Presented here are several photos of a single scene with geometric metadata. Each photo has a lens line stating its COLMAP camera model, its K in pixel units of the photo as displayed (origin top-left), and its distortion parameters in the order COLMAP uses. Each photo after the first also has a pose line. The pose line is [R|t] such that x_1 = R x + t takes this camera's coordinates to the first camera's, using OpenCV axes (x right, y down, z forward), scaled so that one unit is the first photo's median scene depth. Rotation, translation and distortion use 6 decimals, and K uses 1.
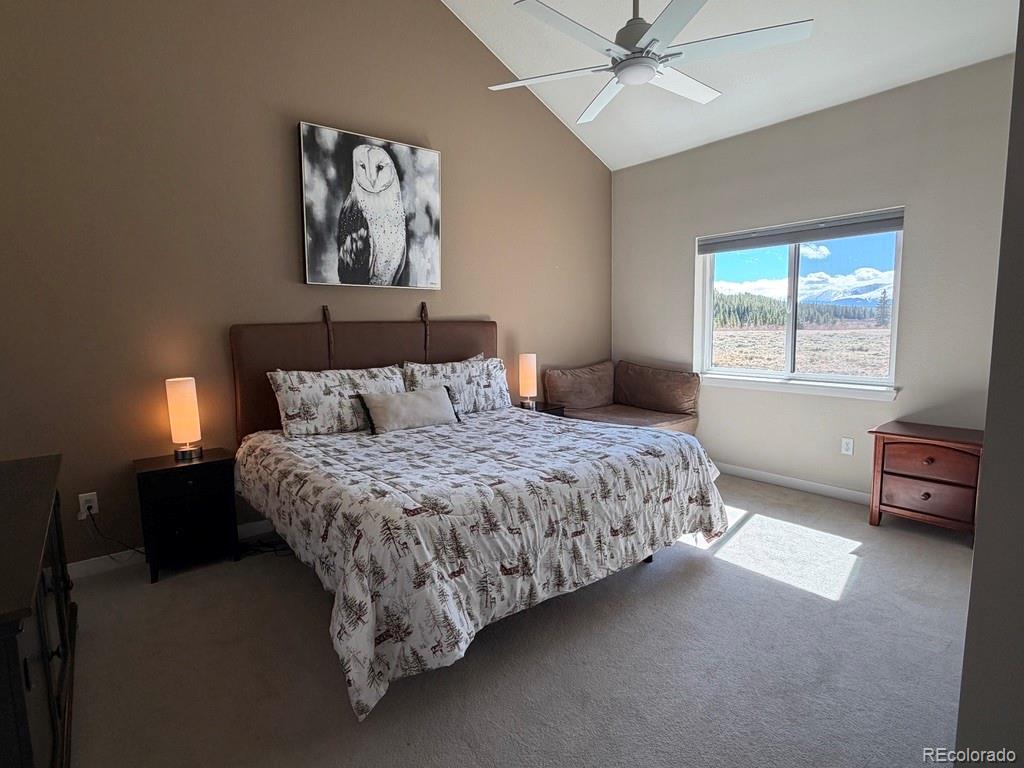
lens RADIAL K [[532.9, 0, 512.0], [0, 532.9, 384.0], [0, 0, 1]] dist [-0.000502, -0.000469]
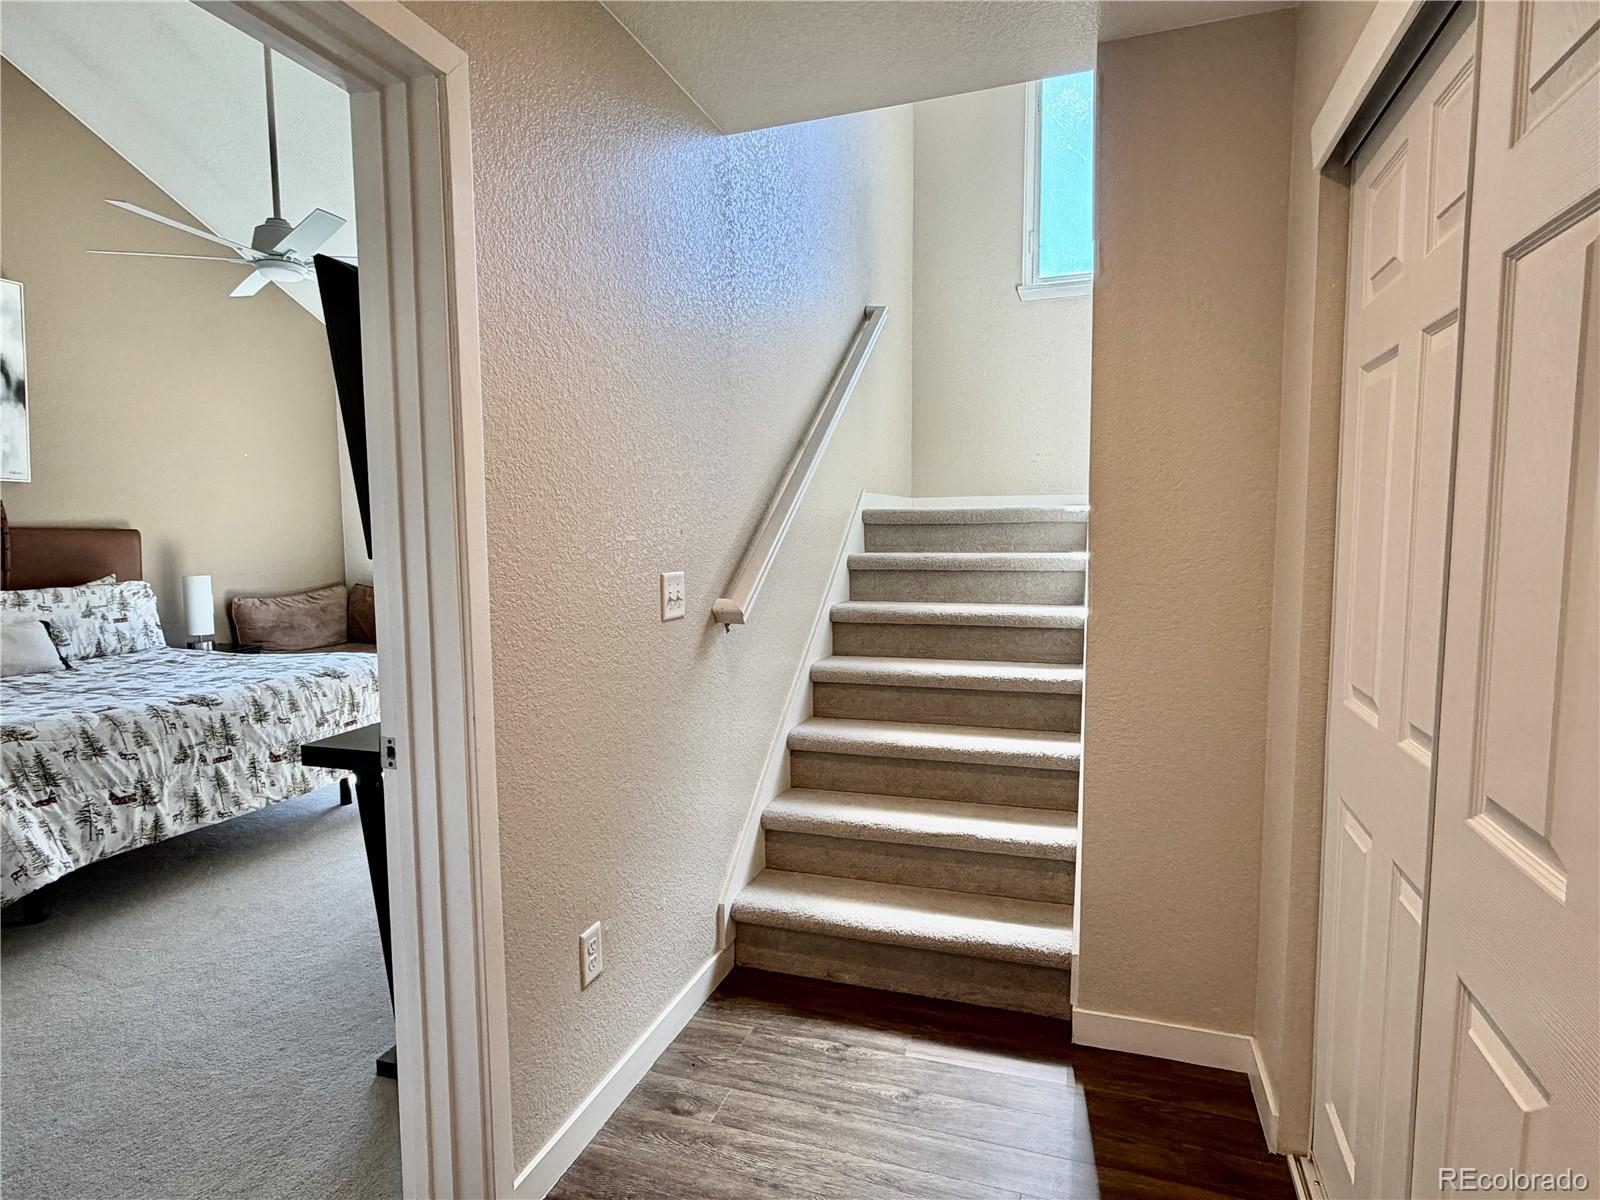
lens RADIAL K [[872.8, 0, 800.0], [0, 872.8, 600.0], [0, 0, 1]] dist [-0.002758, 0.003277]
pose [[0.843911, -0.032919, 0.535472, 0.168544], [0.053944, 0.998264, -0.023648, 0.094543], [-0.533764, 0.048843, 0.844222, -0.825663]]
